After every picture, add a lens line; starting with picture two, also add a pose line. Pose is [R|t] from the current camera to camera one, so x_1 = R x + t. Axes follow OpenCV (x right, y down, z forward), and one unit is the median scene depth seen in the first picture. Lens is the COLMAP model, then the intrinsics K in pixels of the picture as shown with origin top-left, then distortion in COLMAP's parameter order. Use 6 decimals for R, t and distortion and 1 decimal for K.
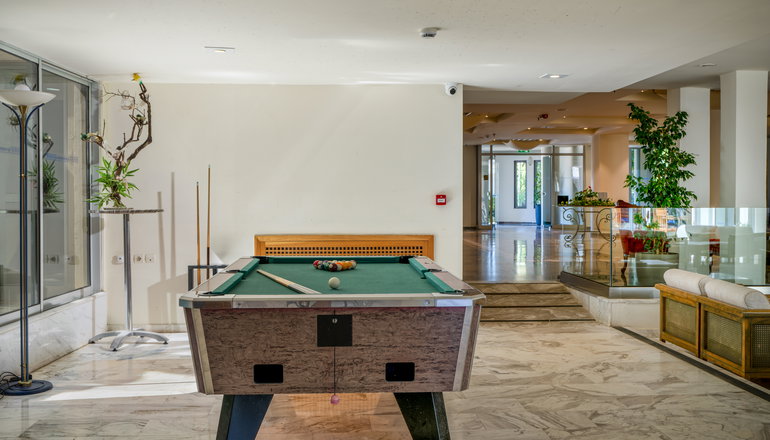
lens RADIAL K [[785.4, 0, 386.4], [0, 785.4, 215.1], [0, 0, 1]] dist [-0.006935, 0.000000]
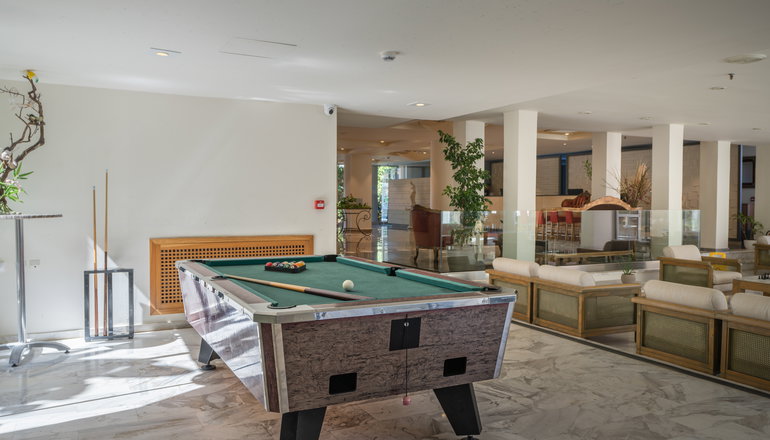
lens RADIAL K [[598.7, 0, 384.0], [0, 598.7, 224.3], [0, 0, 1]] dist [0.017909, -0.002868]
pose [[0.914534, -0.011724, 0.404338, -0.241525], [0.005347, 0.999843, 0.016897, -0.005694], [-0.404473, -0.013290, 0.914454, 0.176118]]
